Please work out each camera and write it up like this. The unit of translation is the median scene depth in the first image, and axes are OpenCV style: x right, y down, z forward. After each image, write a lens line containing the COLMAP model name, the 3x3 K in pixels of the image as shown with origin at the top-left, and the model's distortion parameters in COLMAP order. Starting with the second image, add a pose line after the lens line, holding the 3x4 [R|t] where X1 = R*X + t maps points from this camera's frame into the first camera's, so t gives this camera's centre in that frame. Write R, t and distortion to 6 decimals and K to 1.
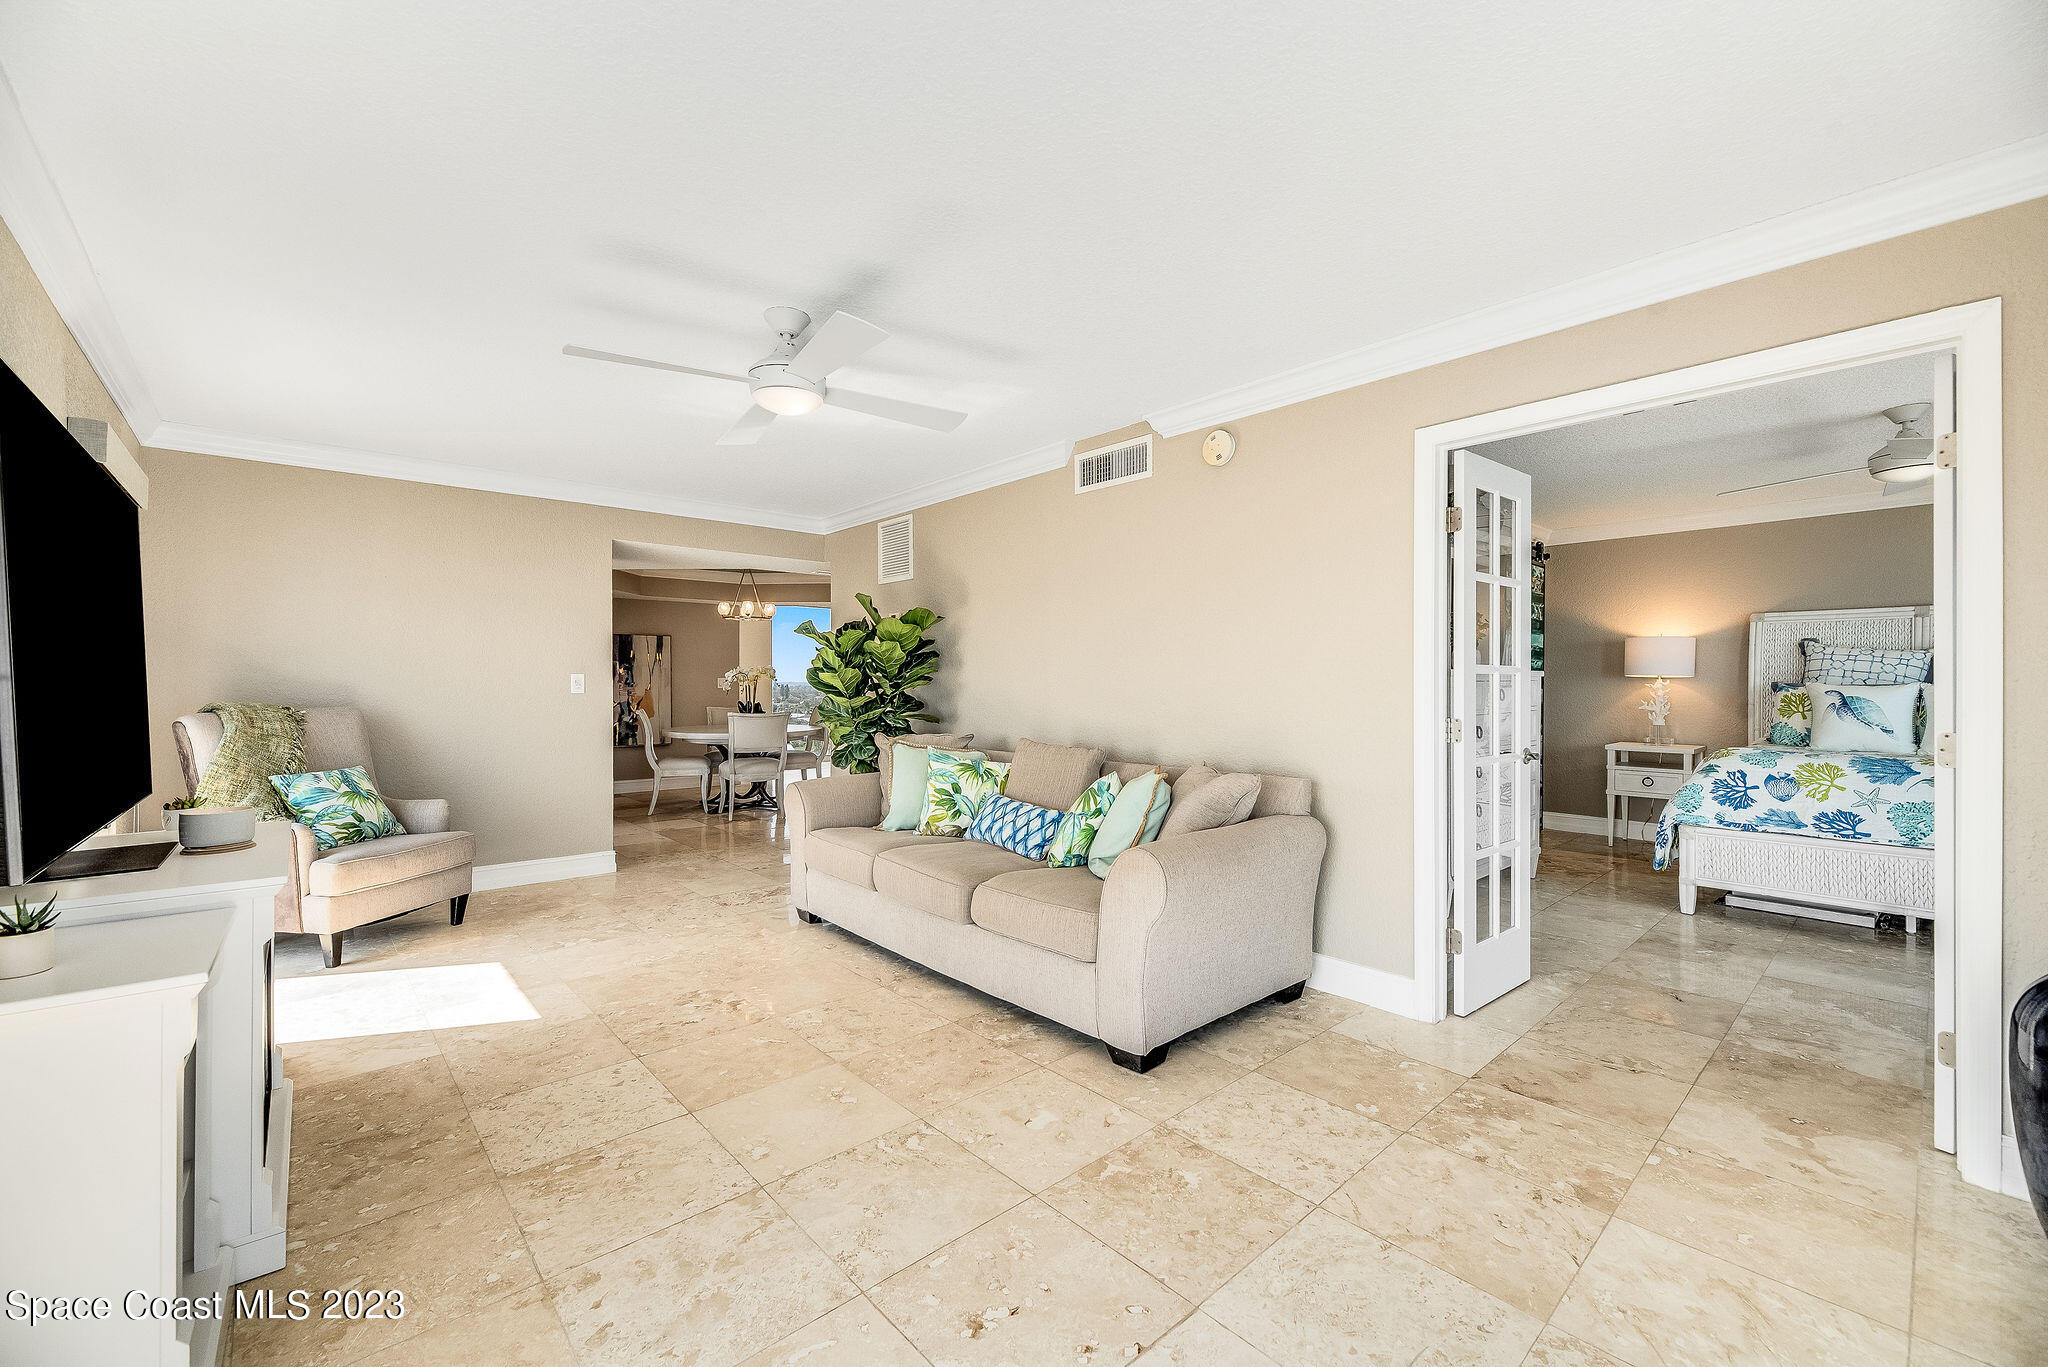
lens RADIAL K [[835.4, 0, 984.7], [0, 835.4, 679.9], [0, 0, 1]] dist [-0.003109, -0.002672]
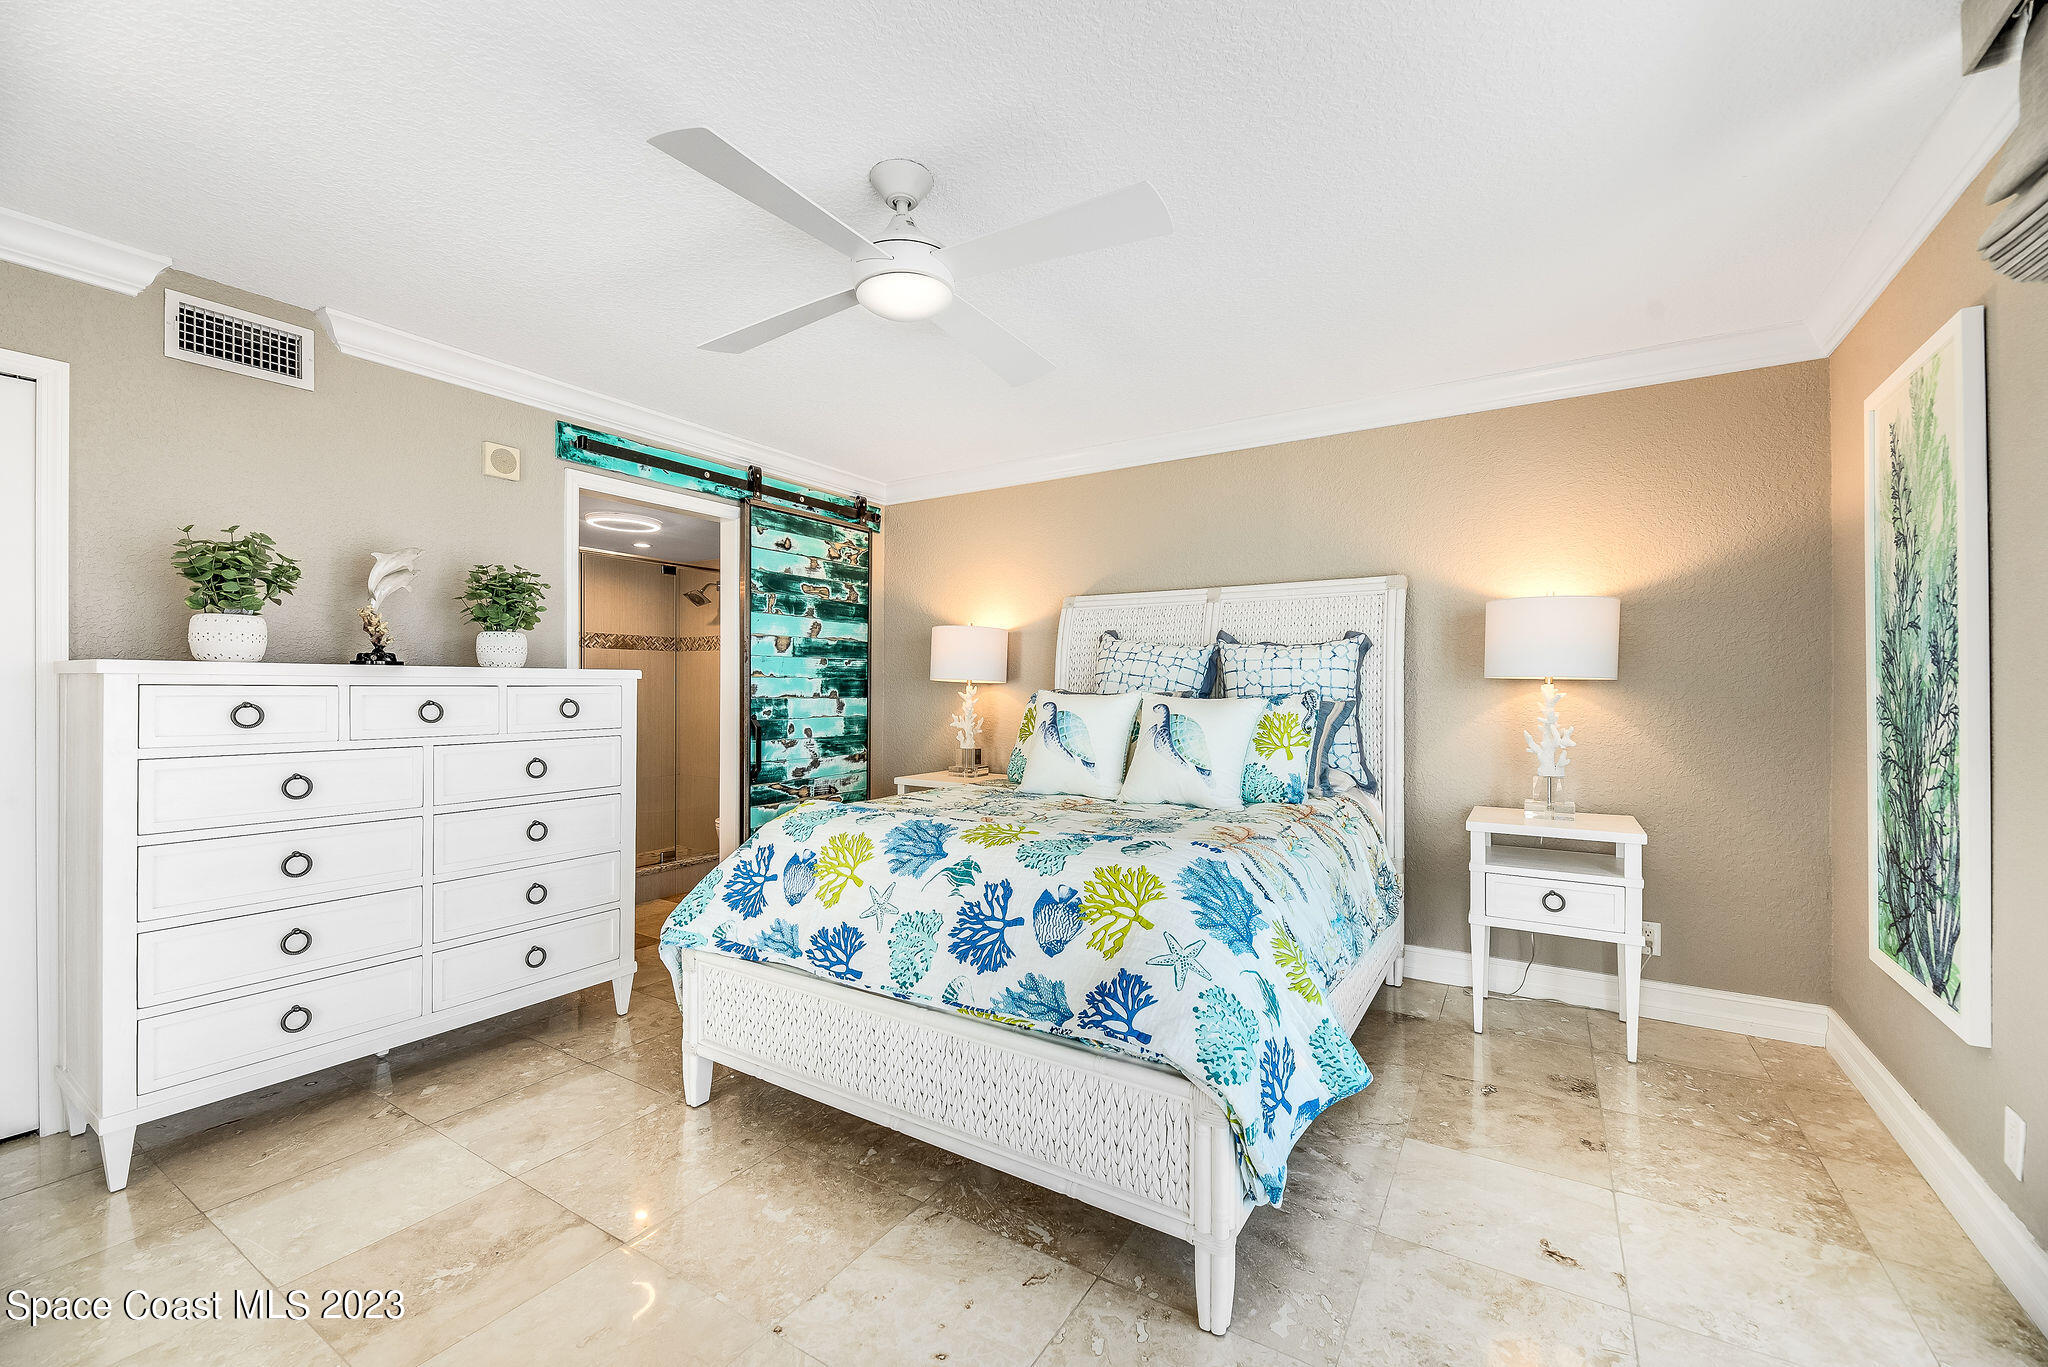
lens RADIAL K [[835.4, 0, 996.9], [0, 835.4, 688.1], [0, 0, 1]] dist [-0.003109, -0.002672]
pose [[0.962004, 0.001509, 0.273032, 0.895831], [-0.000789, 0.999996, -0.002746, 0.003476], [-0.273035, 0.002426, 0.962001, 0.409500]]
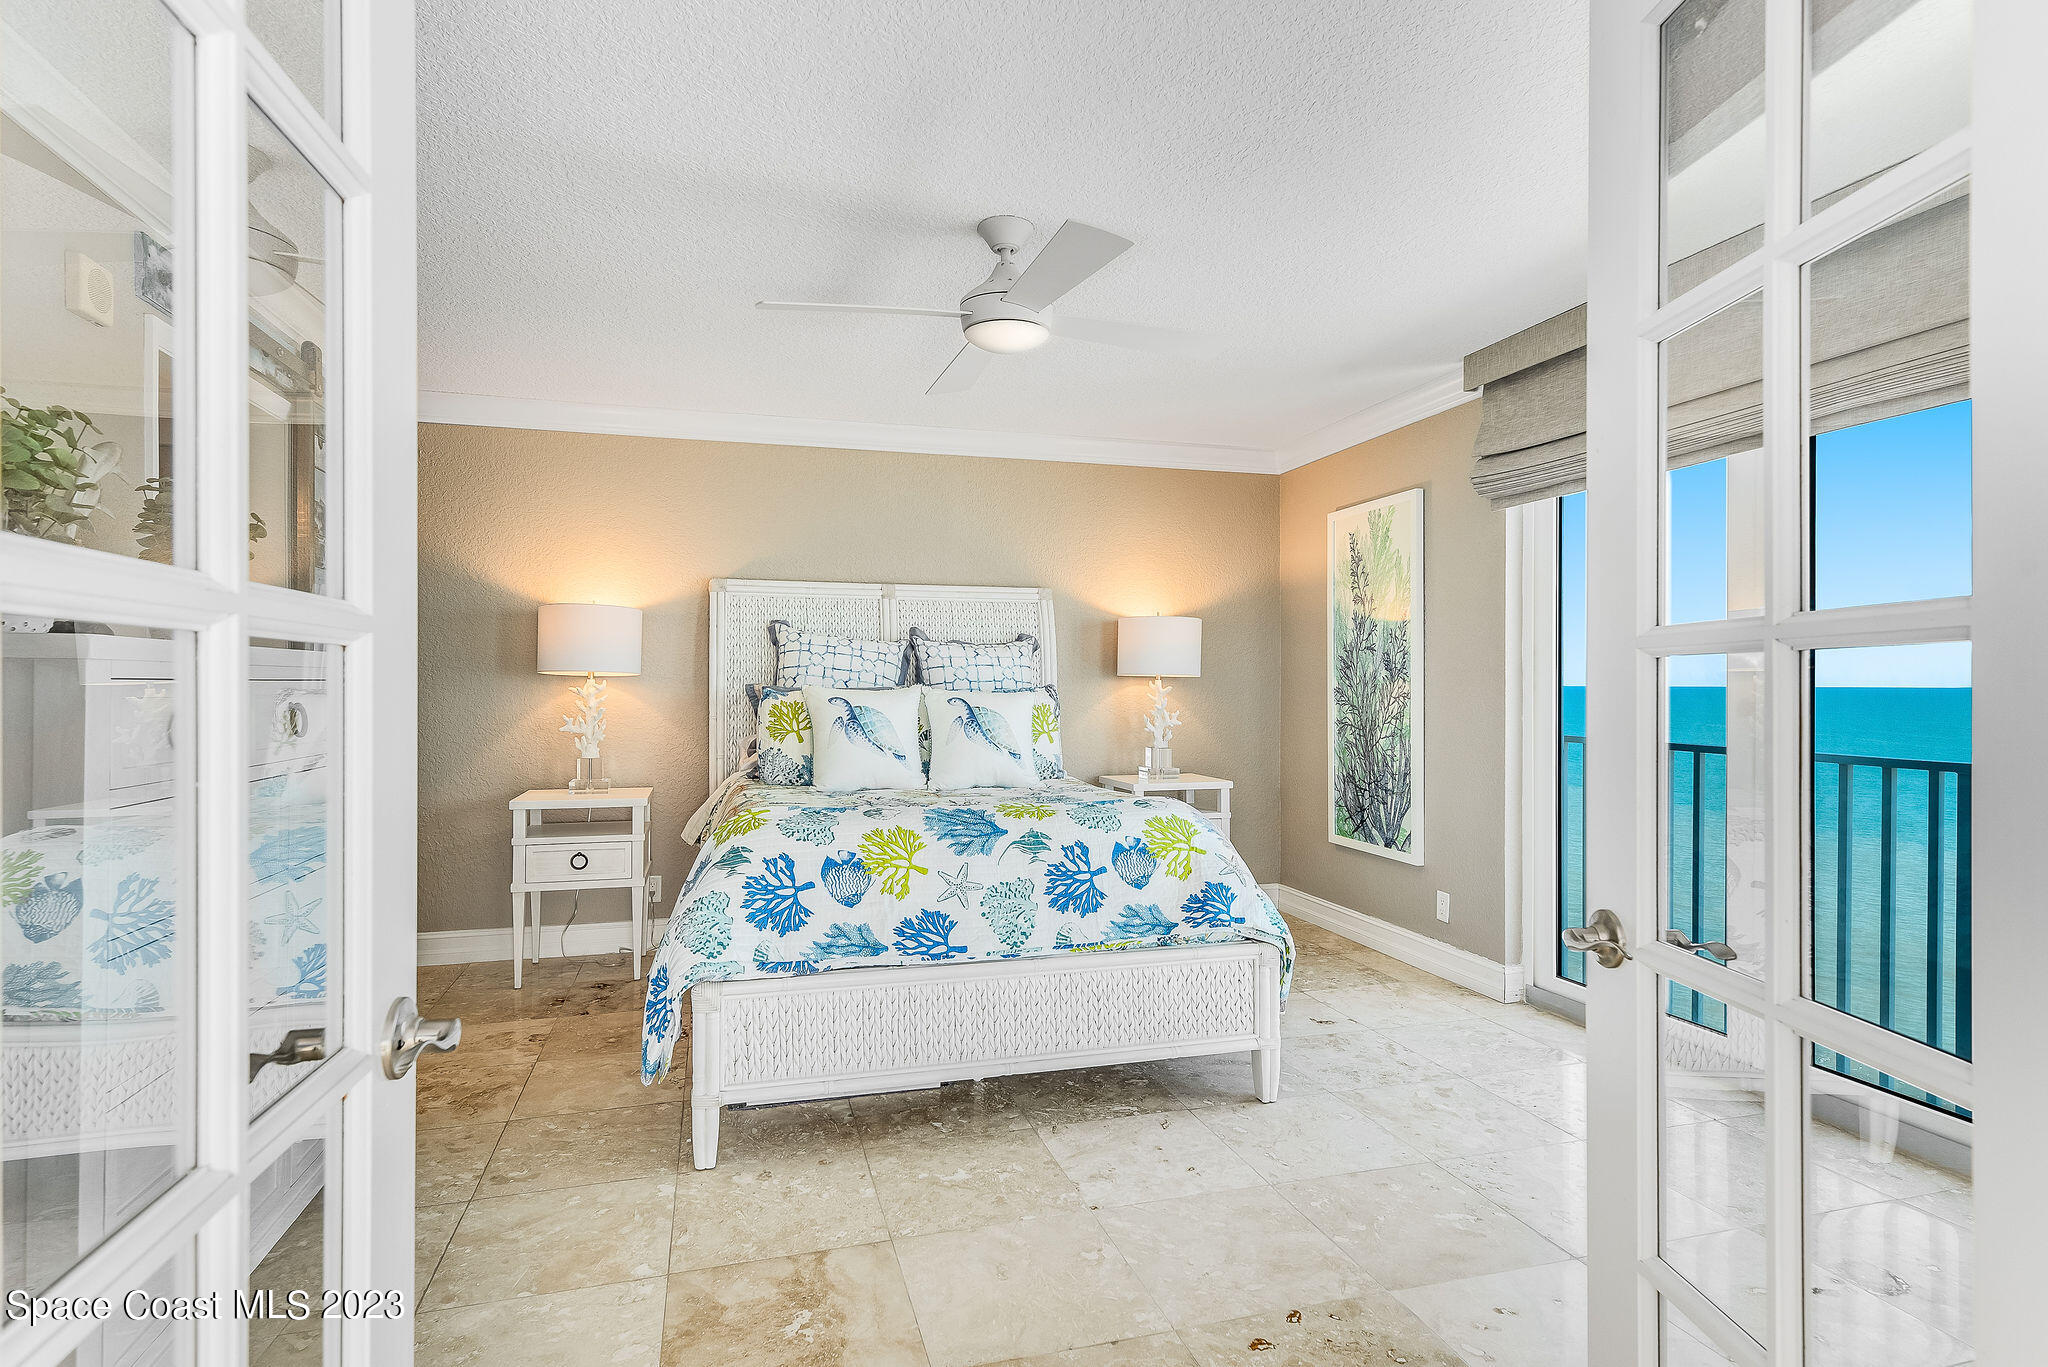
lens RADIAL K [[1079.2, 0, 1022.7], [0, 1079.2, 679.7], [0, 0, 1]] dist [0.006775, -0.001008]
pose [[0.422437, 0.002754, 0.906388, 0.358644], [-0.000991, 0.999996, -0.002576, 0.001315], [-0.906392, 0.000190, 0.422438, 0.576526]]
